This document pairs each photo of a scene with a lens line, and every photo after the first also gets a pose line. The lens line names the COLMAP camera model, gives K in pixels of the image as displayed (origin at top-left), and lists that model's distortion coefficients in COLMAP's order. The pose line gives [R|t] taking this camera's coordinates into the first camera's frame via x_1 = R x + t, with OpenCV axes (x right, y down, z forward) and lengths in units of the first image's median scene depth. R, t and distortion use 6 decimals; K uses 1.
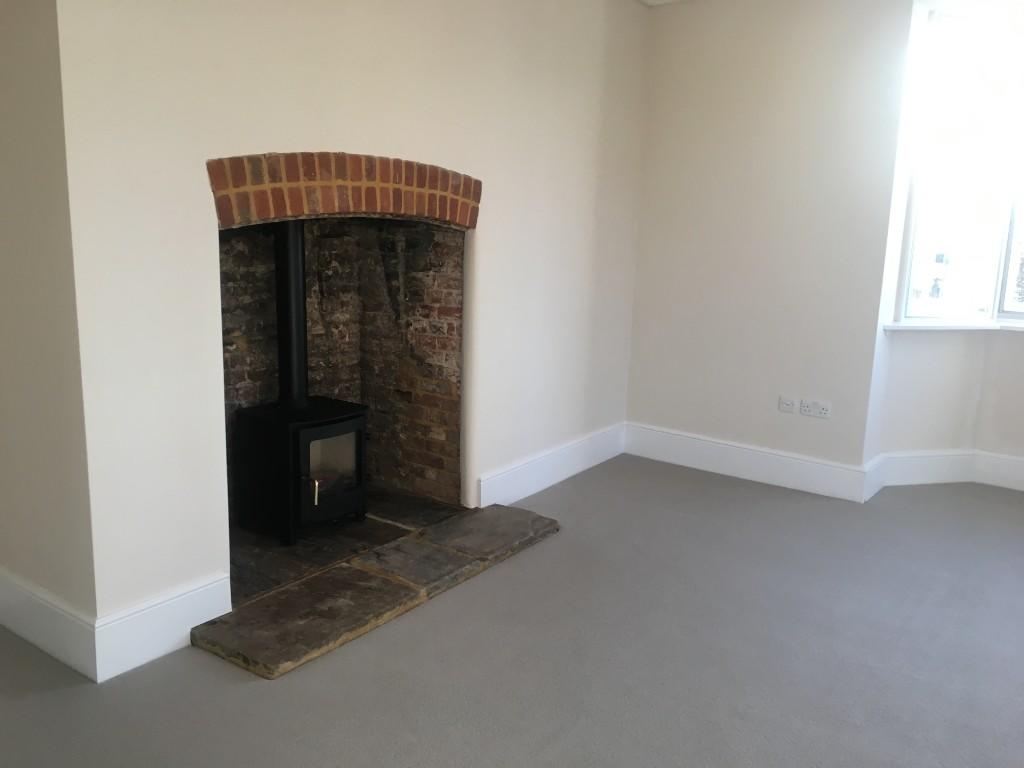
lens RADIAL K [[865.4, 0, 504.6], [0, 865.4, 383.4], [0, 0, 1]] dist [0.081496, -0.123333]
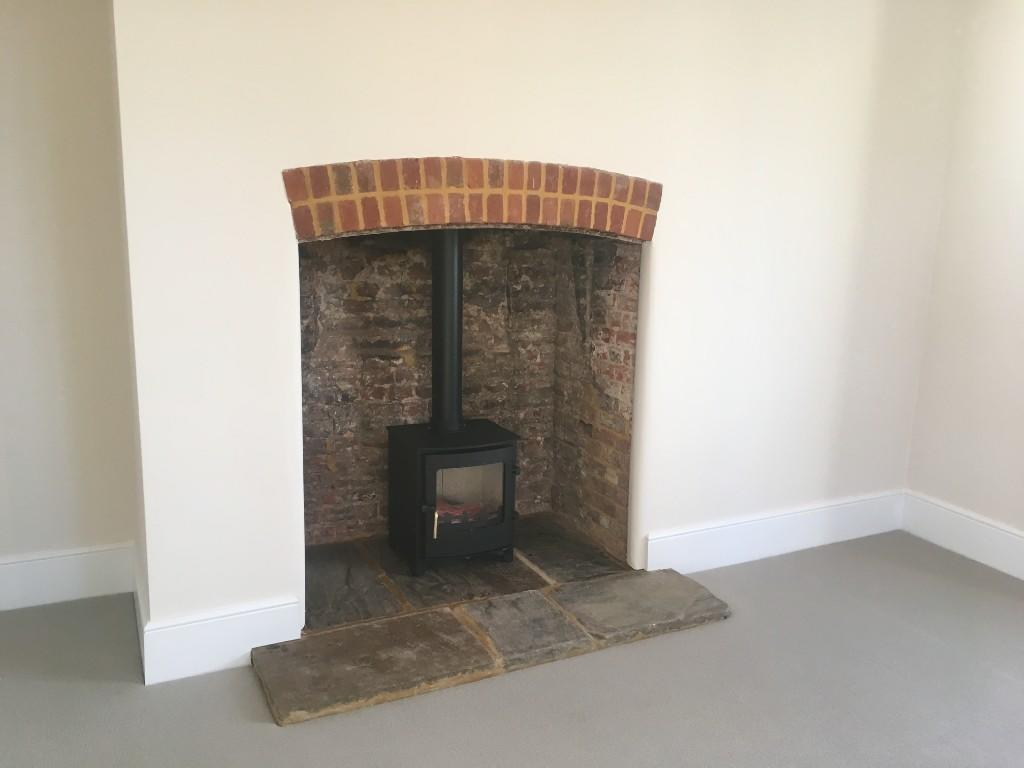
lens RADIAL K [[865.4, 0, 504.6], [0, 865.4, 383.4], [0, 0, 1]] dist [0.081496, -0.123333]
pose [[0.883954, 0.082395, -0.460256, 0.249035], [-0.086373, 0.996185, 0.012452, -0.040687], [0.459526, 0.028747, 0.887699, 0.199395]]
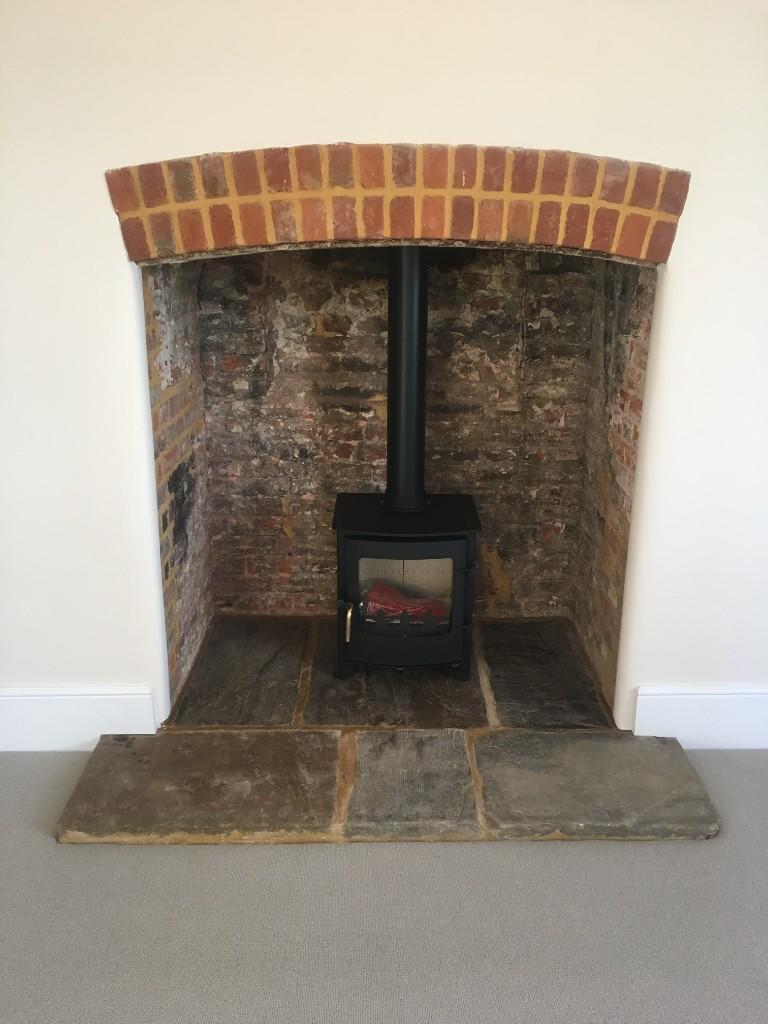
lens RADIAL K [[865.4, 0, 378.8], [0, 865.4, 506.0], [0, 0, 1]] dist [0.081496, -0.123333]
pose [[0.598728, 0.227841, -0.767863, 0.330802], [-0.142304, 0.973695, 0.177956, -0.105676], [0.788209, 0.002723, 0.615401, 0.536523]]
